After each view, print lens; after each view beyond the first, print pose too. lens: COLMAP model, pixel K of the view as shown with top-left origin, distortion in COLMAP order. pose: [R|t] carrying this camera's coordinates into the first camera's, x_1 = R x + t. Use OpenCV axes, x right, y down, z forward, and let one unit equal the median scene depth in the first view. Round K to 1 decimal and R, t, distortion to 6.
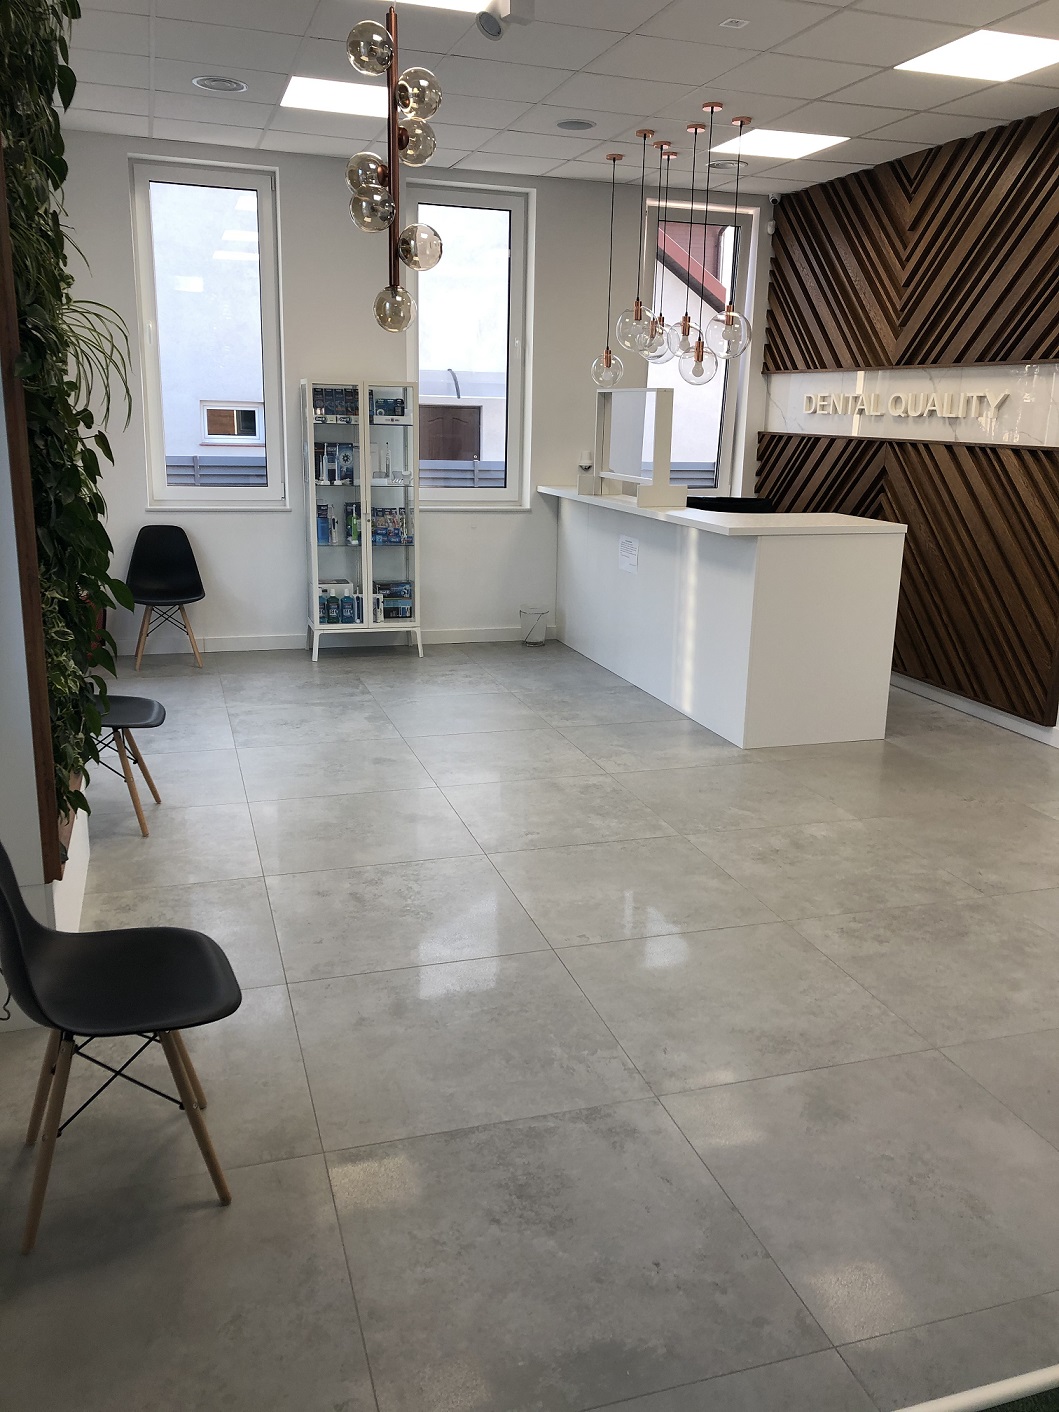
lens RADIAL K [[1157.1, 0, 529.3], [0, 1157.1, 707.0], [0, 0, 1]] dist [-0.011579, 0.017604]
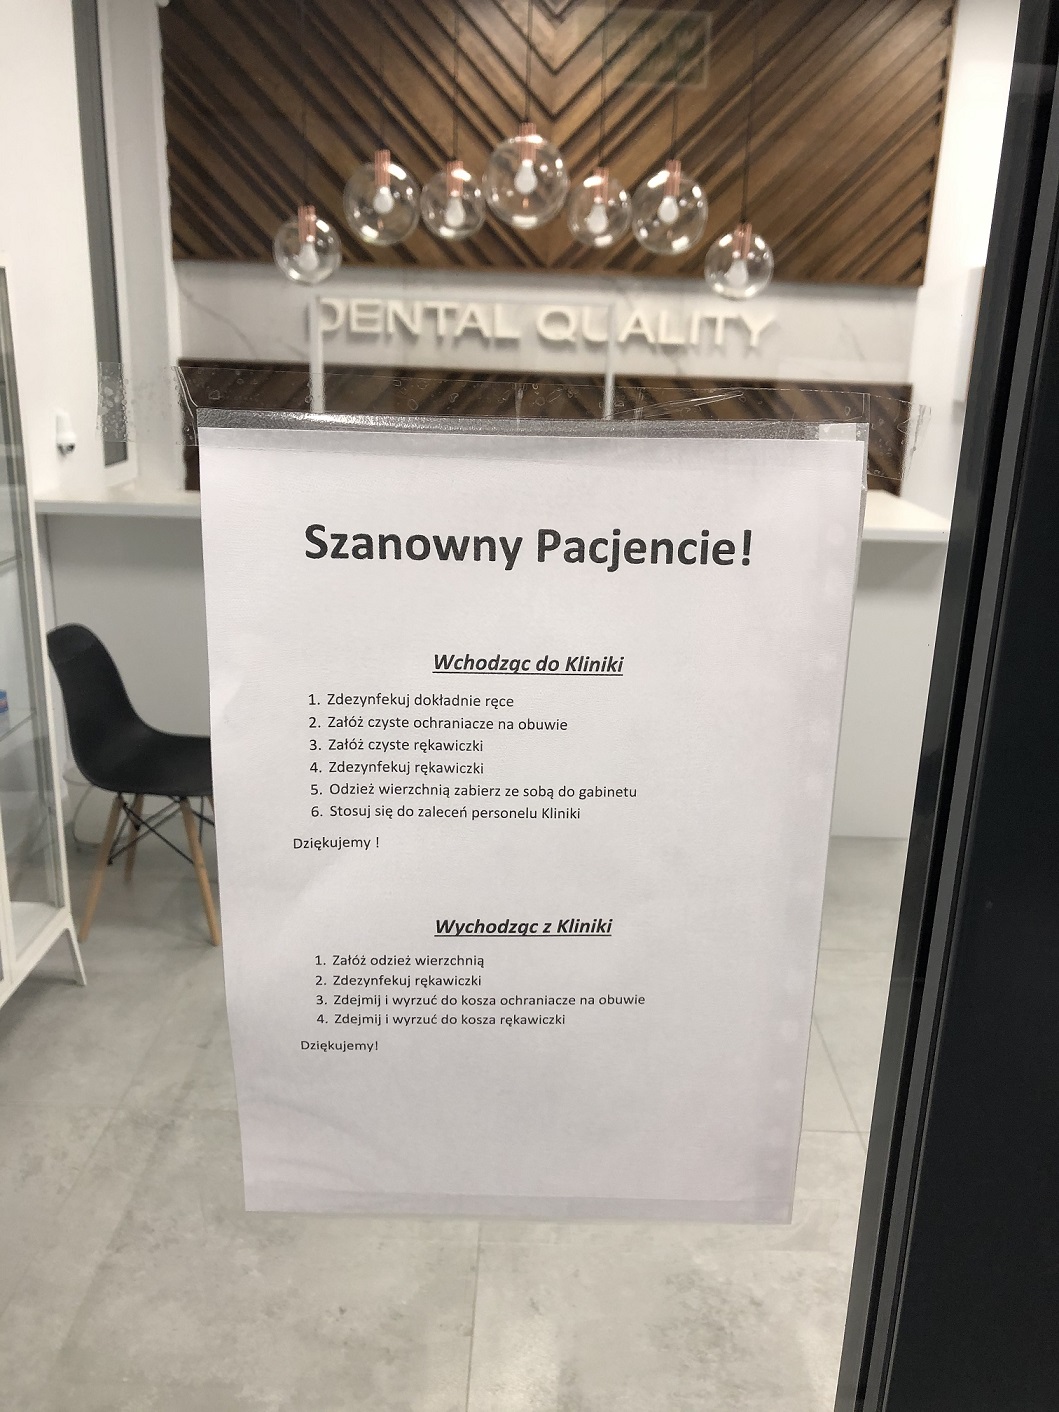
lens RADIAL K [[1157.1, 0, 534.2], [0, 1157.1, 711.1], [0, 0, 1]] dist [-0.011579, 0.017604]
pose [[0.295695, -0.291087, 0.909853, -0.430537], [0.212337, 0.948645, 0.234489, -0.211349], [-0.931385, 0.123858, 0.342318, 0.822671]]
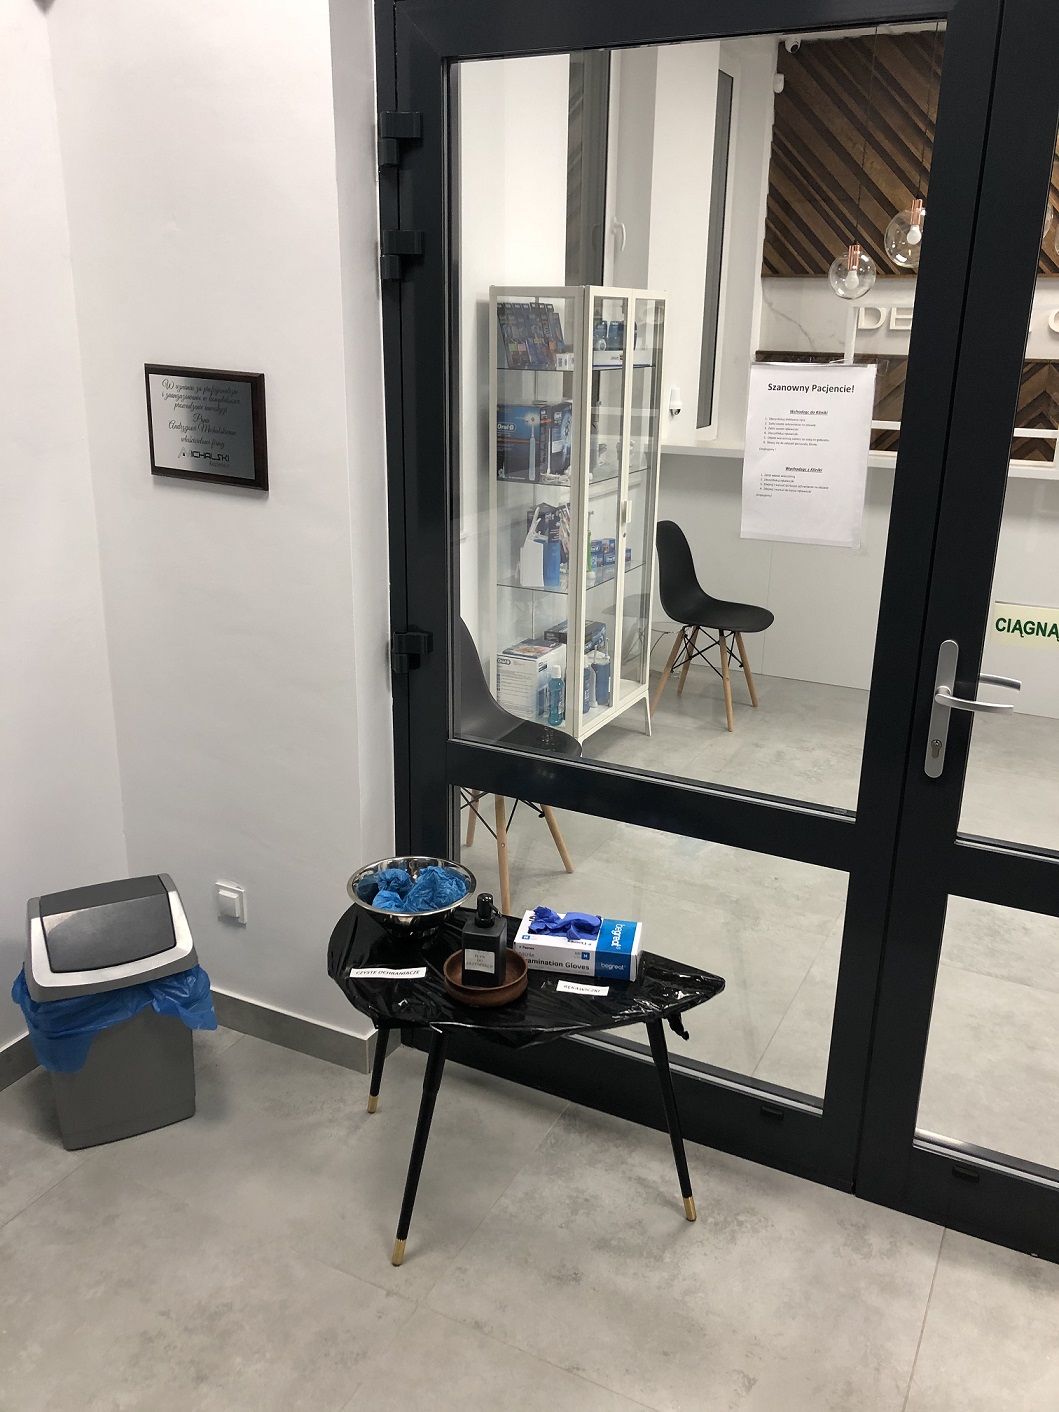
lens RADIAL K [[1157.1, 0, 526.8], [0, 1157.1, 704.3], [0, 0, 1]] dist [-0.011579, 0.017604]
pose [[0.700641, -0.227970, 0.676115, -0.648086], [0.176955, 0.973499, 0.144867, -0.182278], [-0.691223, 0.018142, 0.722414, 0.677674]]
